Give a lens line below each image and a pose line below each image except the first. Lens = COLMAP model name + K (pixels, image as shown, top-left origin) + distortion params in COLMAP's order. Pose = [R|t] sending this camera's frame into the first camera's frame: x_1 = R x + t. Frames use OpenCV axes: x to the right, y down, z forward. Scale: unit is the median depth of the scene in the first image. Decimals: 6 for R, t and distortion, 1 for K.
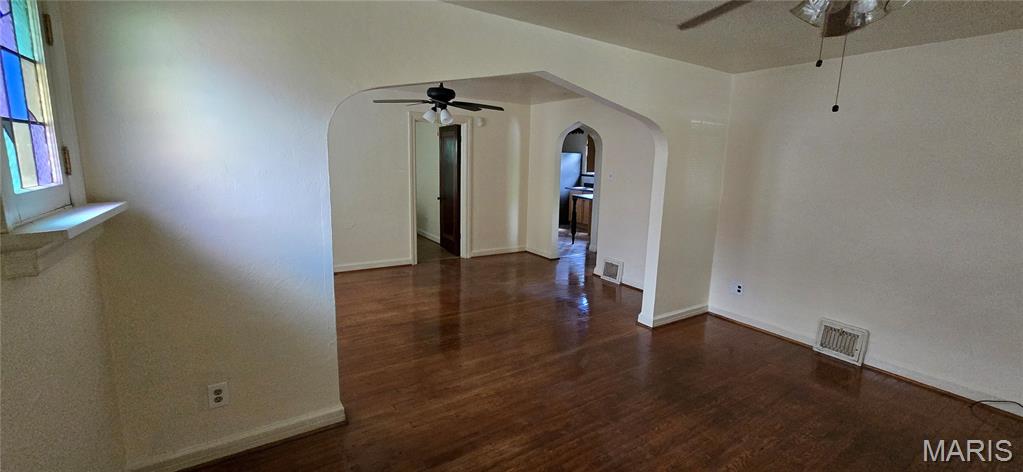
lens RADIAL K [[419.4, 0, 517.3], [0, 419.4, 233.3], [0, 0, 1]] dist [-0.001141, -0.000105]
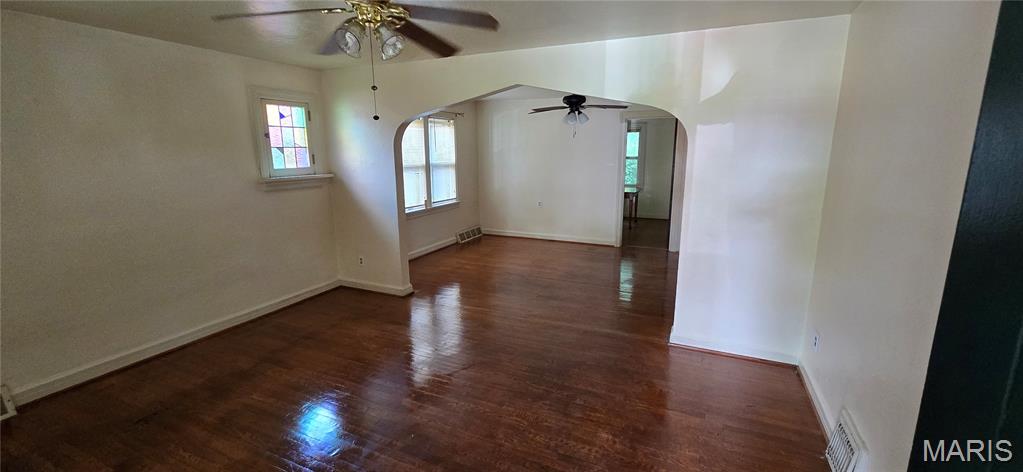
lens RADIAL K [[419.4, 0, 517.3], [0, 419.4, 233.3], [0, 0, 1]] dist [-0.001141, -0.000105]
pose [[0.523080, 0.136494, -0.841283, 0.812158], [-0.126864, 0.988565, 0.081510, -0.028049], [0.842789, 0.064093, 0.534415, 0.238216]]
